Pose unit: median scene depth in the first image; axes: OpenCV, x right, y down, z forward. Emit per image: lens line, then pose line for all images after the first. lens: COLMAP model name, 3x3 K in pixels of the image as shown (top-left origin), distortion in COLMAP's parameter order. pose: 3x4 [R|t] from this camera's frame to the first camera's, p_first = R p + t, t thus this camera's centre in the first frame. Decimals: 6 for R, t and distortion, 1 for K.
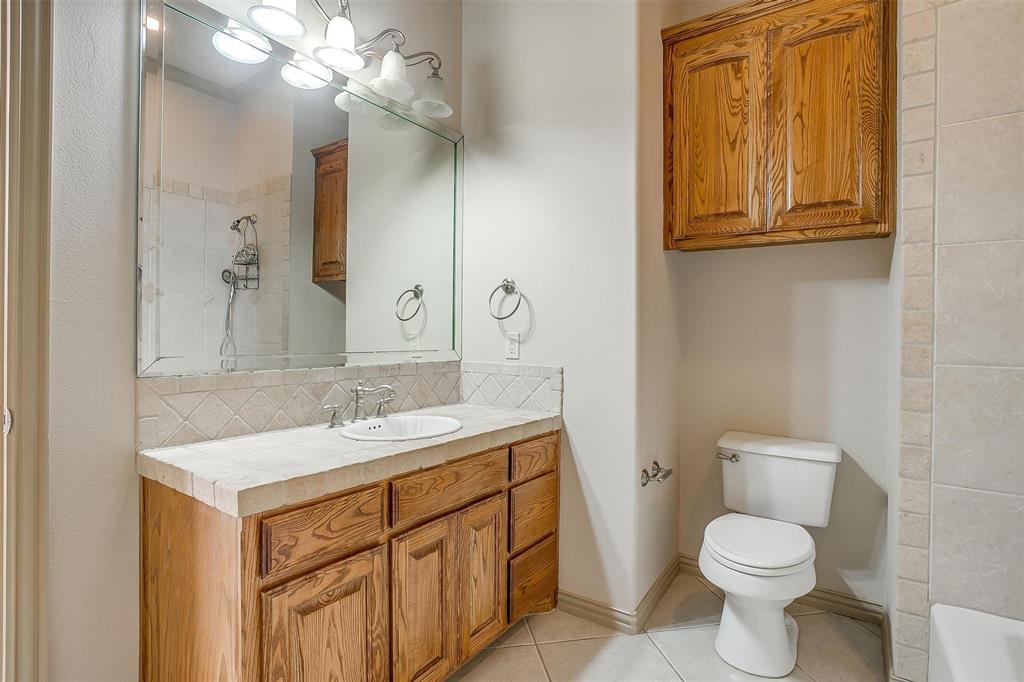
lens RADIAL K [[512.5, 0, 516.3], [0, 512.5, 336.6], [0, 0, 1]] dist [-0.029190, 0.010685]
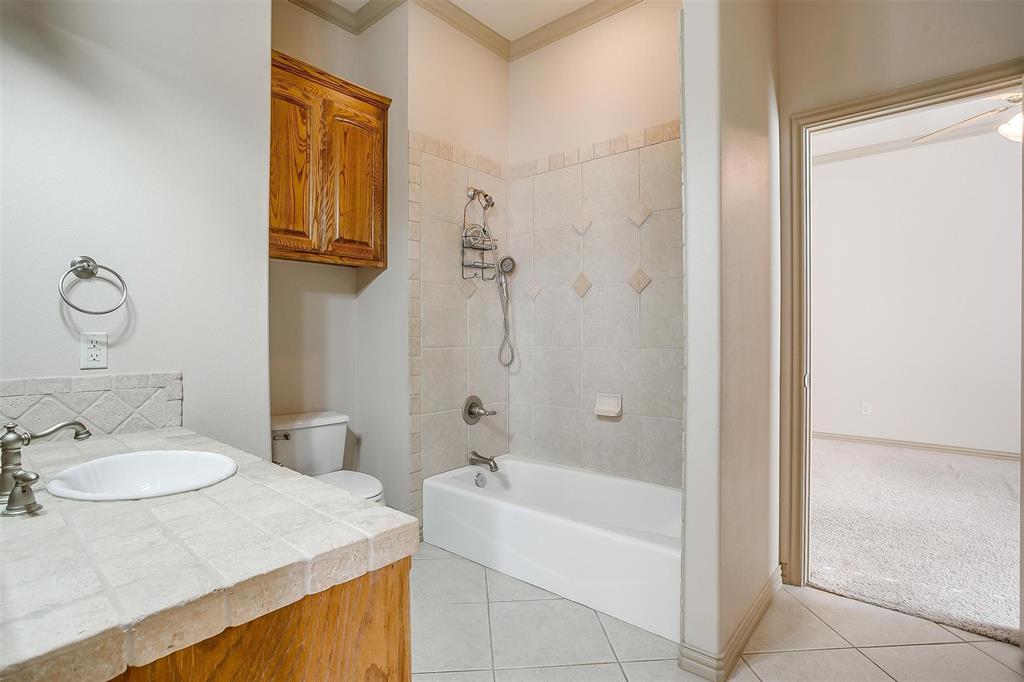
lens RADIAL K [[512.5, 0, 511.6], [0, 512.5, 341.4], [0, 0, 1]] dist [-0.029190, 0.010685]
pose [[0.116188, -0.024828, 0.992917, -0.745156], [0.005088, 0.999689, 0.024402, -0.011297], [-0.993214, 0.002217, 0.116278, 0.368631]]
